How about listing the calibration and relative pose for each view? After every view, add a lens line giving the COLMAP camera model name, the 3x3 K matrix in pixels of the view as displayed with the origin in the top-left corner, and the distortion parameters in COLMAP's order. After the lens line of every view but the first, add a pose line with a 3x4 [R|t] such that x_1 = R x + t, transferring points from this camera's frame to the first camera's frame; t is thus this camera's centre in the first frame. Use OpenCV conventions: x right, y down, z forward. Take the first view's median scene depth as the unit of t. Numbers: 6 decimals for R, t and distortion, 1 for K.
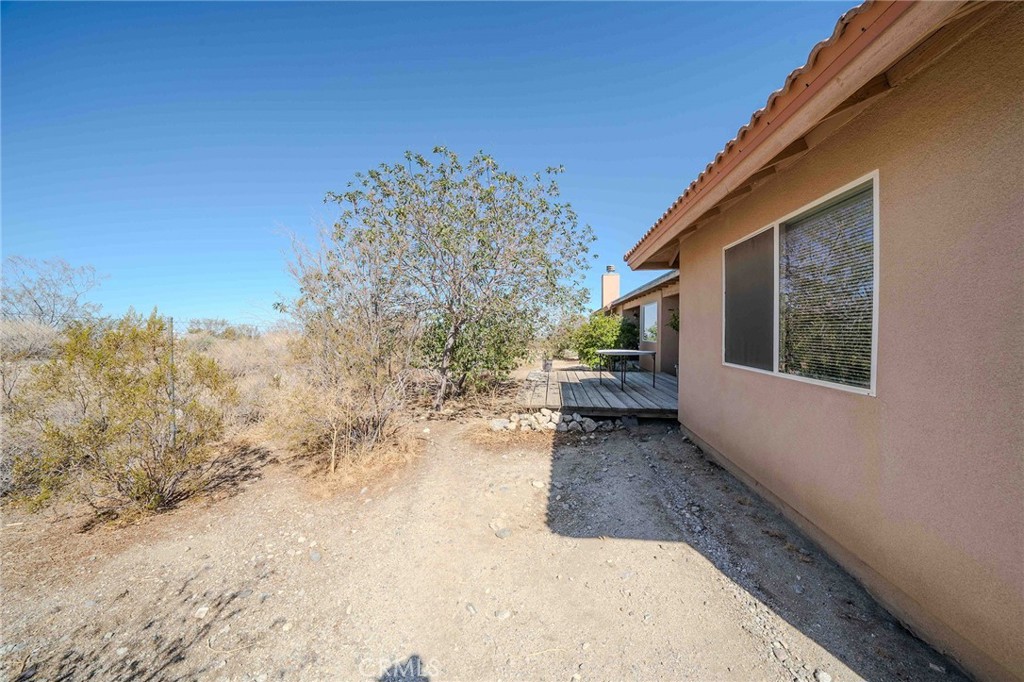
lens RADIAL K [[355.1, 0, 506.8], [0, 355.1, 335.4], [0, 0, 1]] dist [-0.013879, 0.000192]
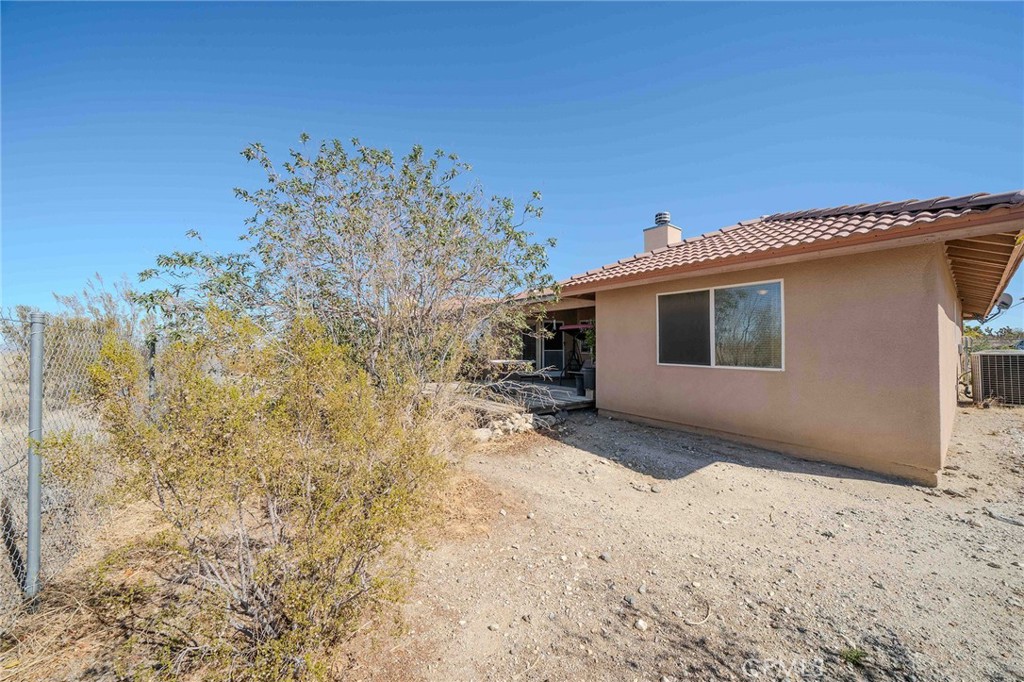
lens RADIAL K [[355.1, 0, 506.8], [0, 355.1, 335.4], [0, 0, 1]] dist [-0.013879, 0.000192]
pose [[0.721305, 0.016688, 0.692416, -1.353446], [0.009831, 0.999362, -0.034326, -0.005139], [-0.692548, 0.031566, 0.720681, 0.372383]]
